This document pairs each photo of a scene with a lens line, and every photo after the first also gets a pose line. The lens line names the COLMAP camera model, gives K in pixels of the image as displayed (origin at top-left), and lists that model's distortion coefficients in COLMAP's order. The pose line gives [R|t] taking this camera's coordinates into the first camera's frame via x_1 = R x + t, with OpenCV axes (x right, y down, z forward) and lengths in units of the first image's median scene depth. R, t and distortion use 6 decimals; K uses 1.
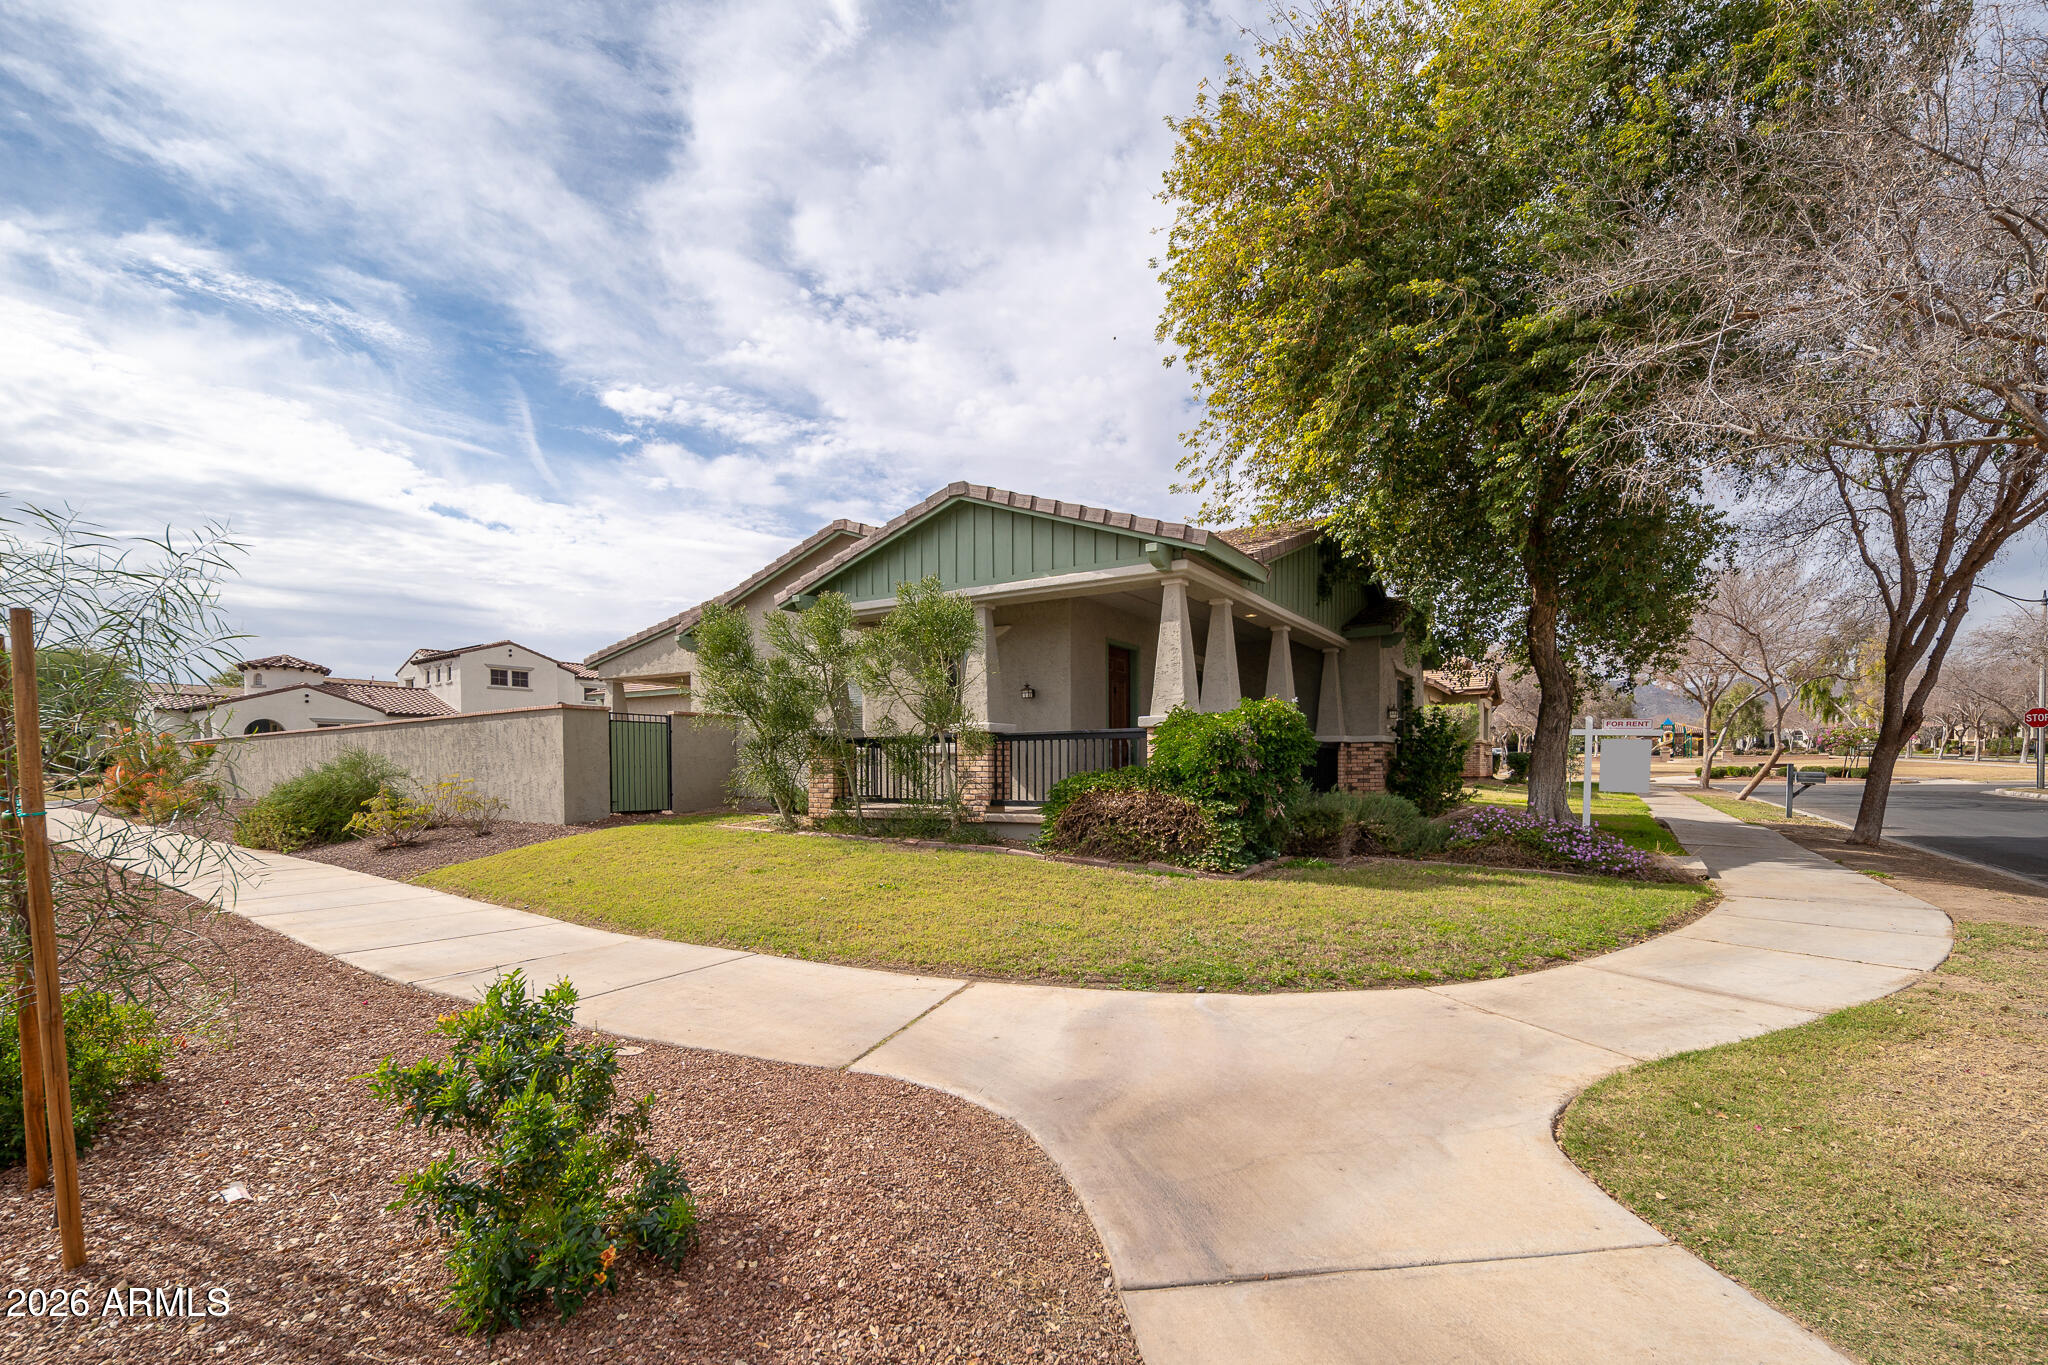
lens RADIAL K [[898.1, 0, 1043.0], [0, 898.1, 780.8], [0, 0, 1]] dist [0.000904, 0.000618]
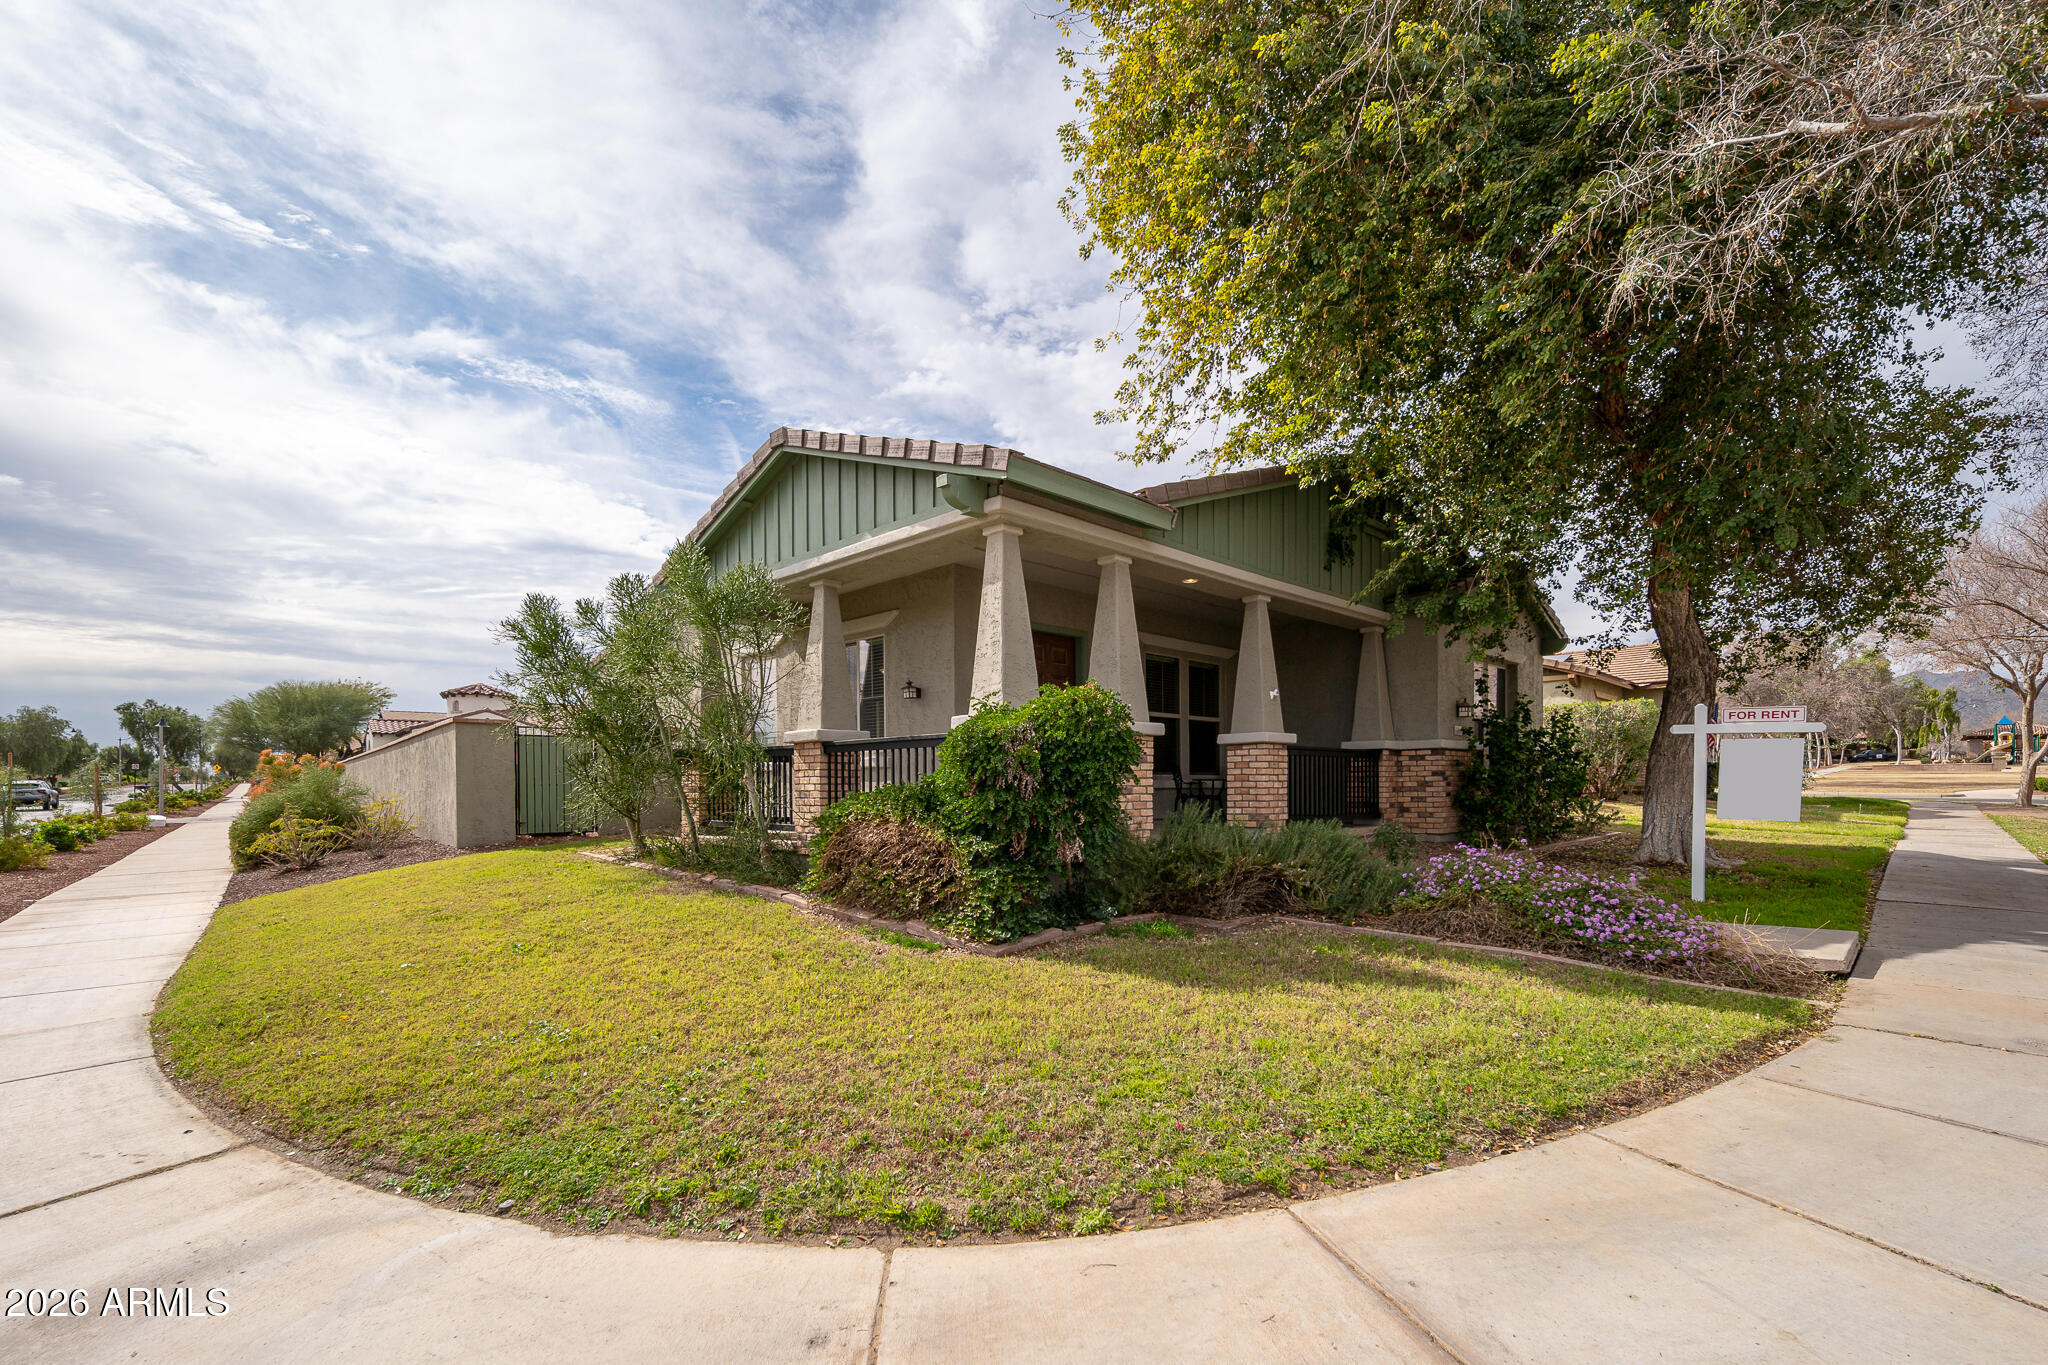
lens RADIAL K [[891.9, 0, 1039.9], [0, 891.9, 796.9], [0, 0, 1]] dist [0.003490, -0.000406]
pose [[0.975289, -0.000459, -0.220934, 0.249275], [0.001222, 0.999994, 0.003314, -0.006277], [0.220931, -0.003502, 0.975283, 0.224961]]
